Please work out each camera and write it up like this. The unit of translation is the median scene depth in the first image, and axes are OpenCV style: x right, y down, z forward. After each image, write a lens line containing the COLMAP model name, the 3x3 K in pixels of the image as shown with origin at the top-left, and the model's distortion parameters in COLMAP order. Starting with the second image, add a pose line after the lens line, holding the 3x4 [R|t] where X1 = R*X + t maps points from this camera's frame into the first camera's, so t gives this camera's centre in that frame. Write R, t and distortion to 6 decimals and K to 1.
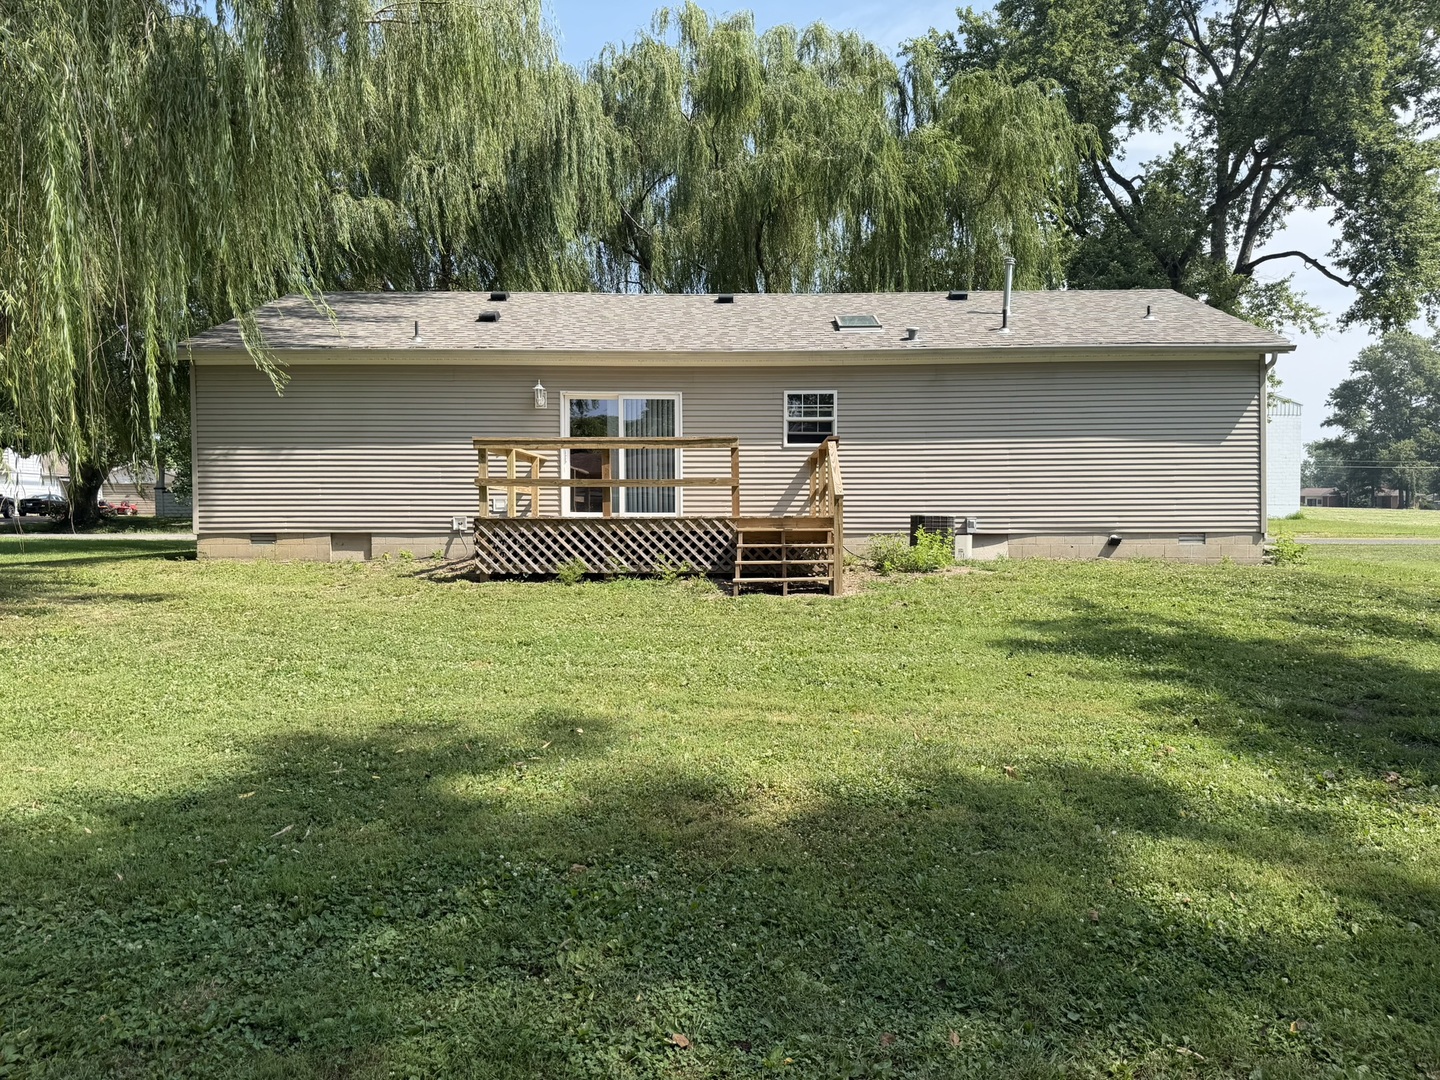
lens RADIAL K [[1003.2, 0, 721.8], [0, 1003.2, 542.2], [0, 0, 1]] dist [0.012429, 0.001245]
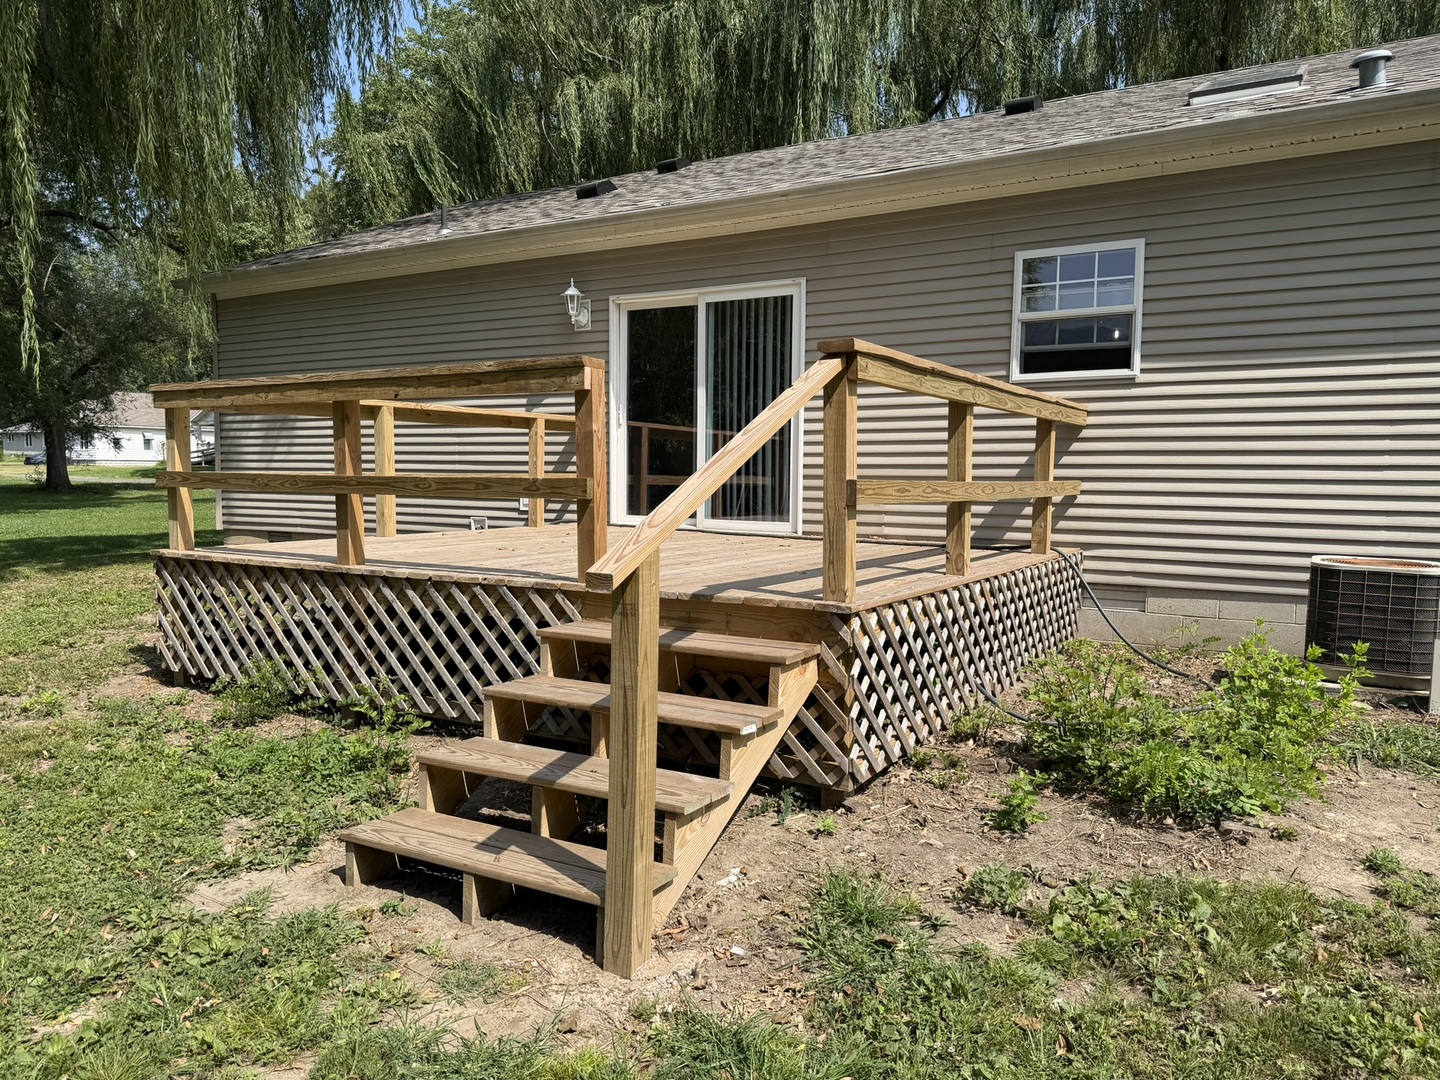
lens RADIAL K [[1003.2, 0, 717.2], [0, 1003.2, 532.0], [0, 0, 1]] dist [0.012429, 0.001245]
pose [[0.863392, 0.036667, -0.503199, 0.176539], [-0.017948, 0.998957, 0.041997, -0.045989], [0.504214, -0.027229, 0.863149, 0.559125]]
